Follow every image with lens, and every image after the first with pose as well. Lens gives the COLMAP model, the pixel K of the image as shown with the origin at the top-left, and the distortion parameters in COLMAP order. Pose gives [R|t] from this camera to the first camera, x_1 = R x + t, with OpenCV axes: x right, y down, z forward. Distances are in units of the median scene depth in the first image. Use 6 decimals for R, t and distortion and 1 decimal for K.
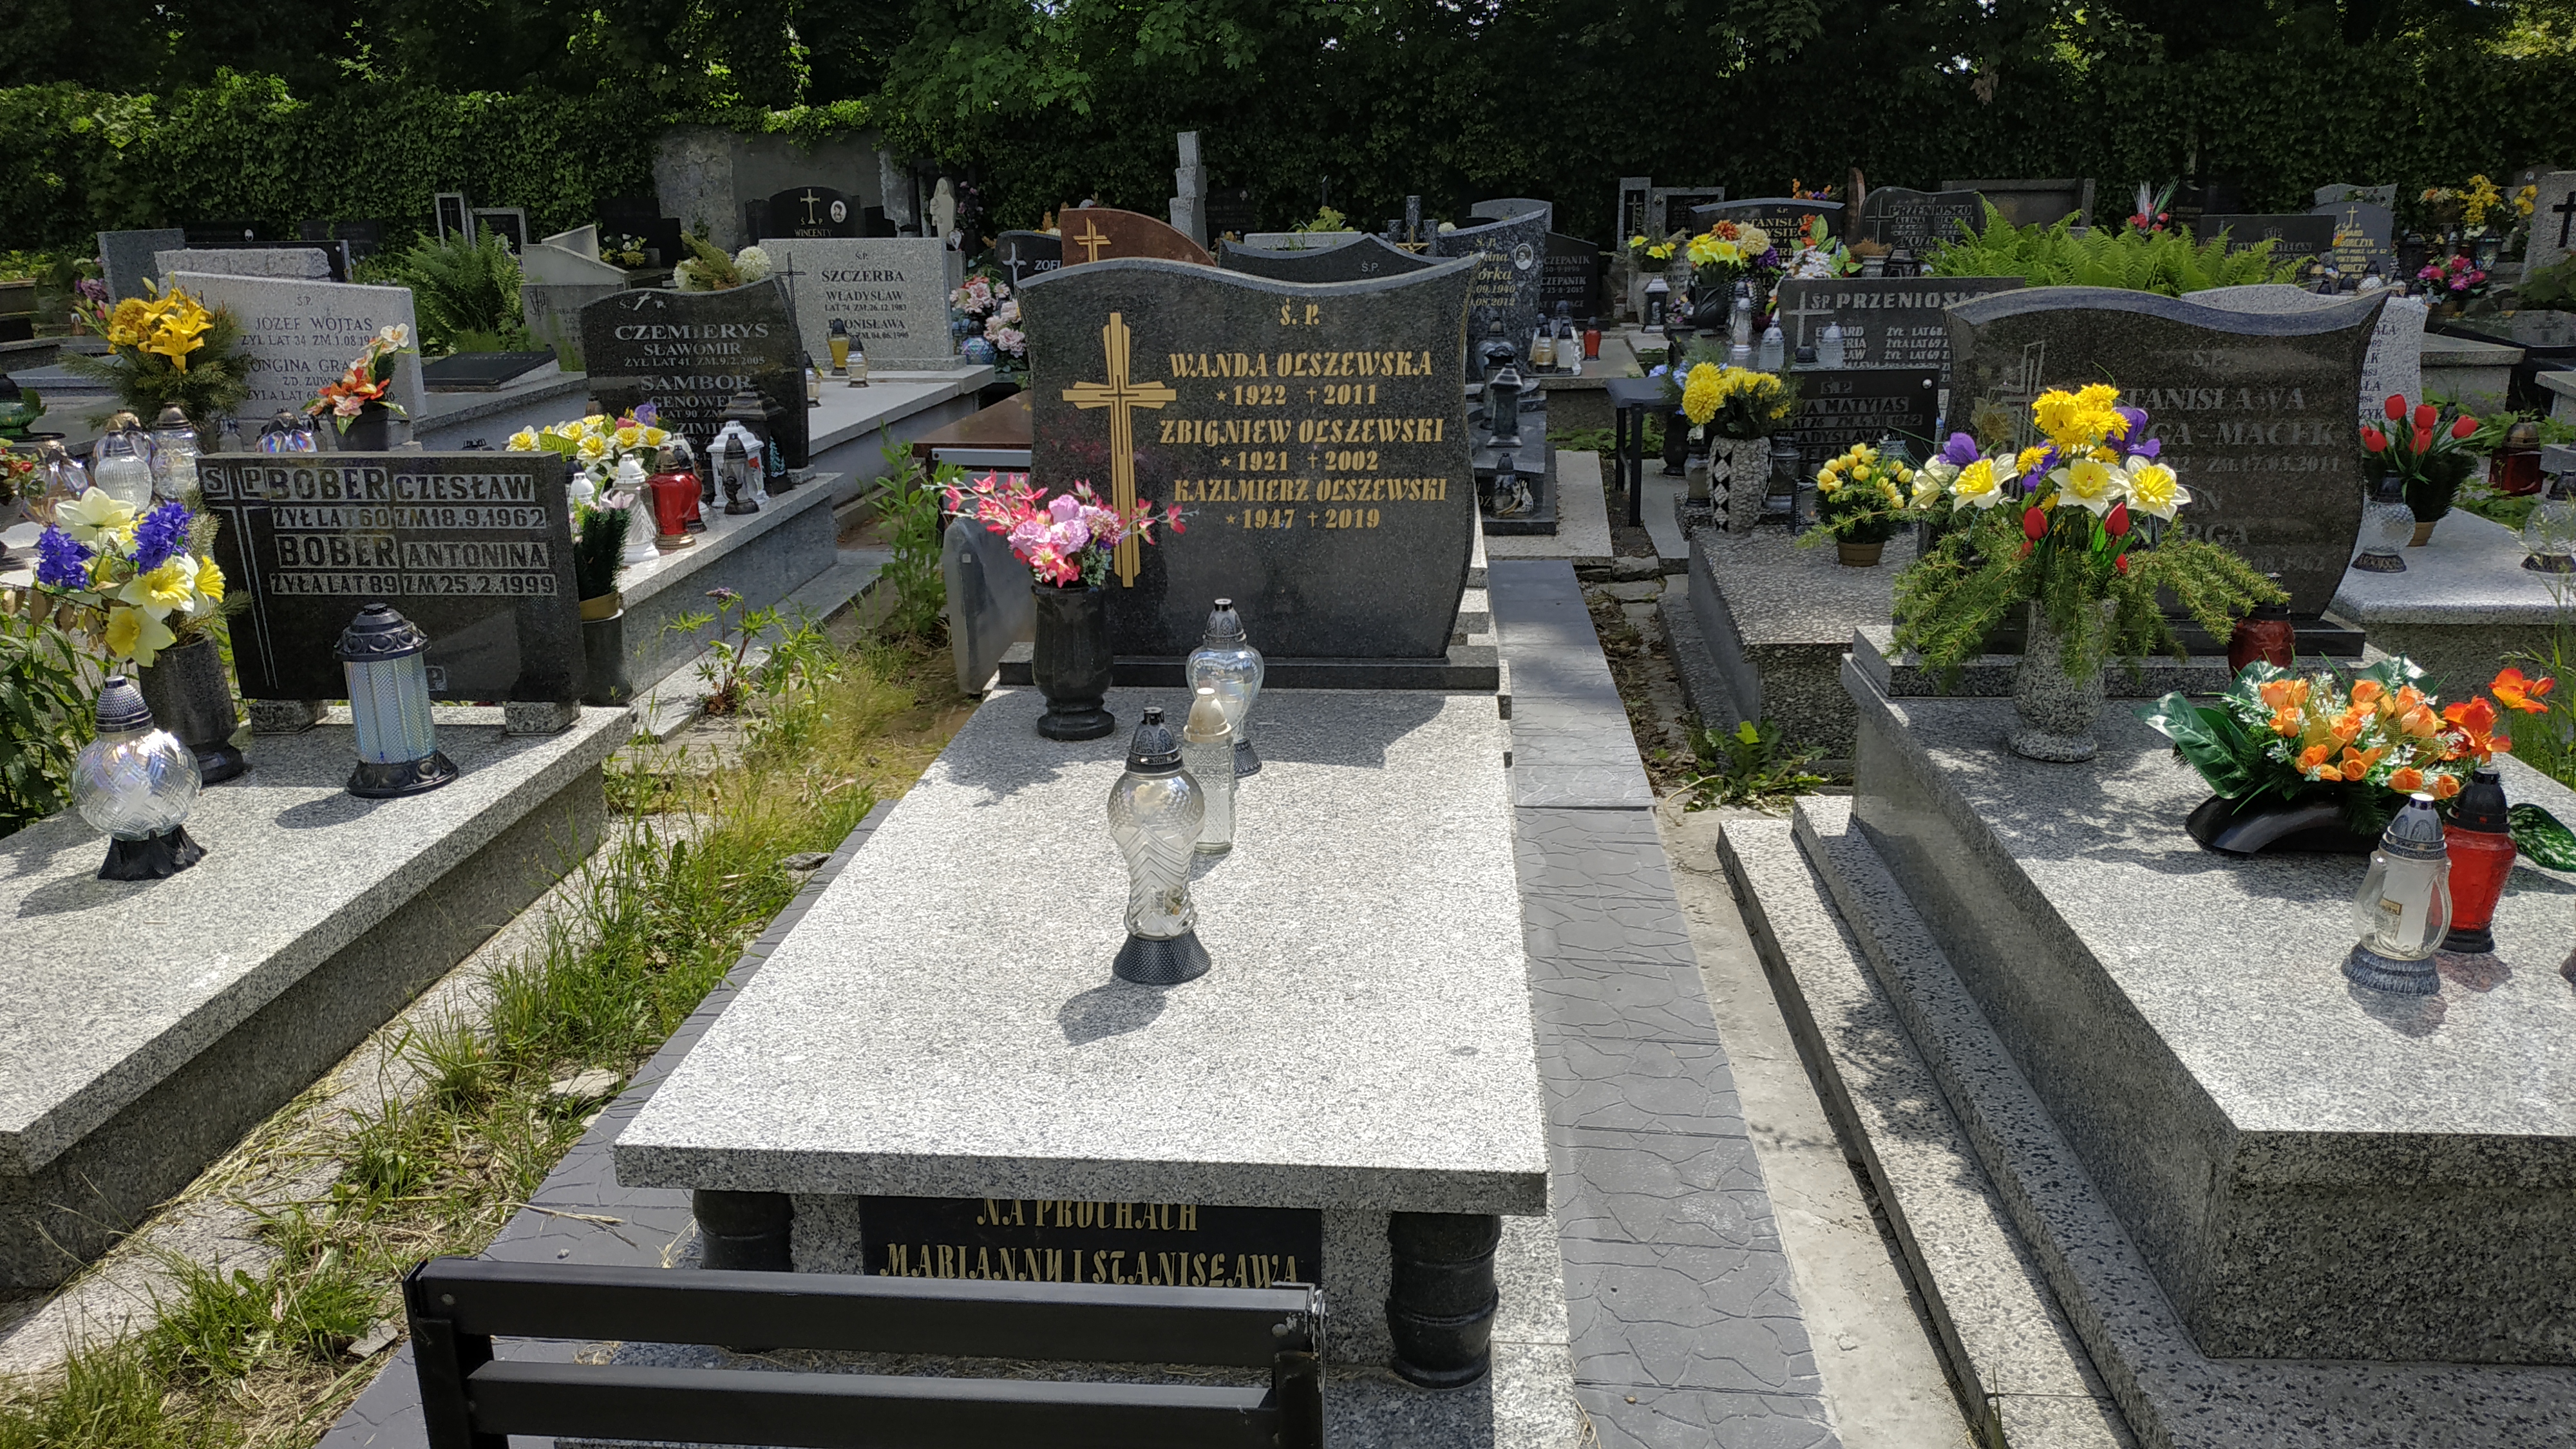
lens RADIAL K [[1786.1, 0, 1288.0], [0, 1786.1, 724.5], [0, 0, 1]] dist [0.037875, -0.000923]
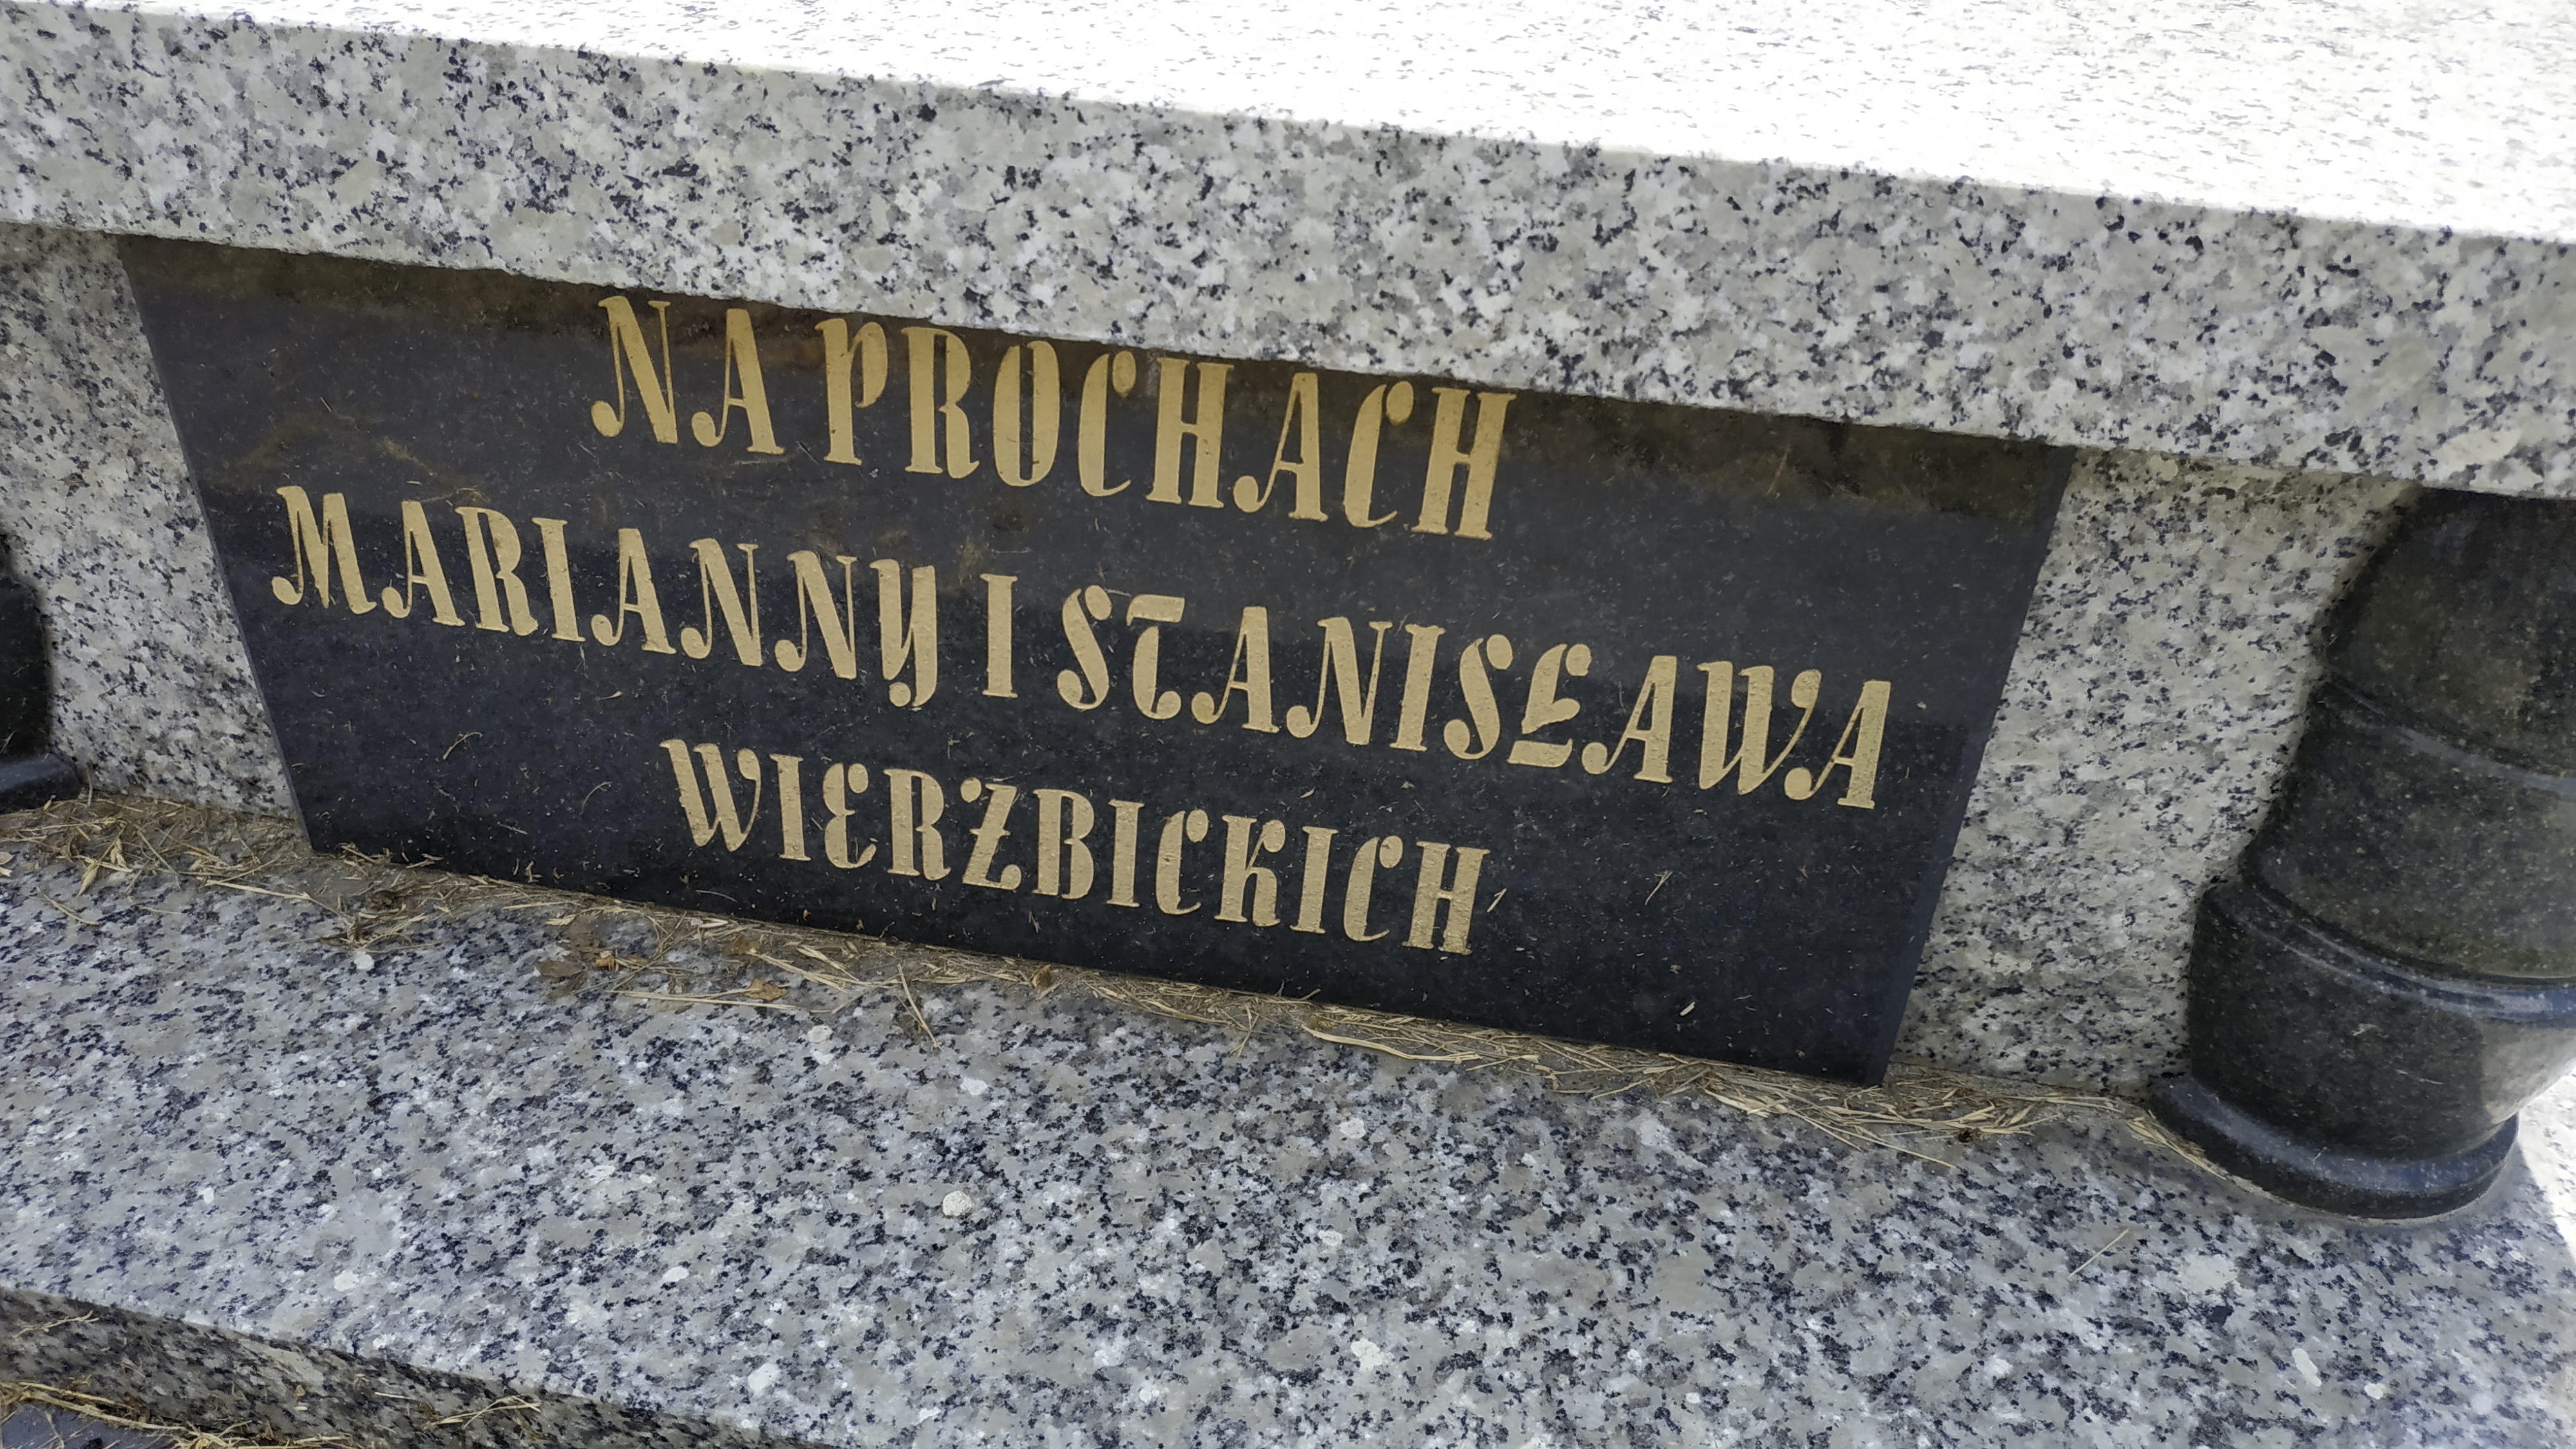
lens RADIAL K [[1887.4, 0, 1289.6], [0, 1887.4, 696.7], [0, 0, 1]] dist [-0.001899, -0.001341]
pose [[0.994220, 0.094232, -0.051458, -0.062345], [-0.074023, 0.948760, 0.307204, 0.226764], [0.077770, -0.301619, 0.950251, 0.752780]]
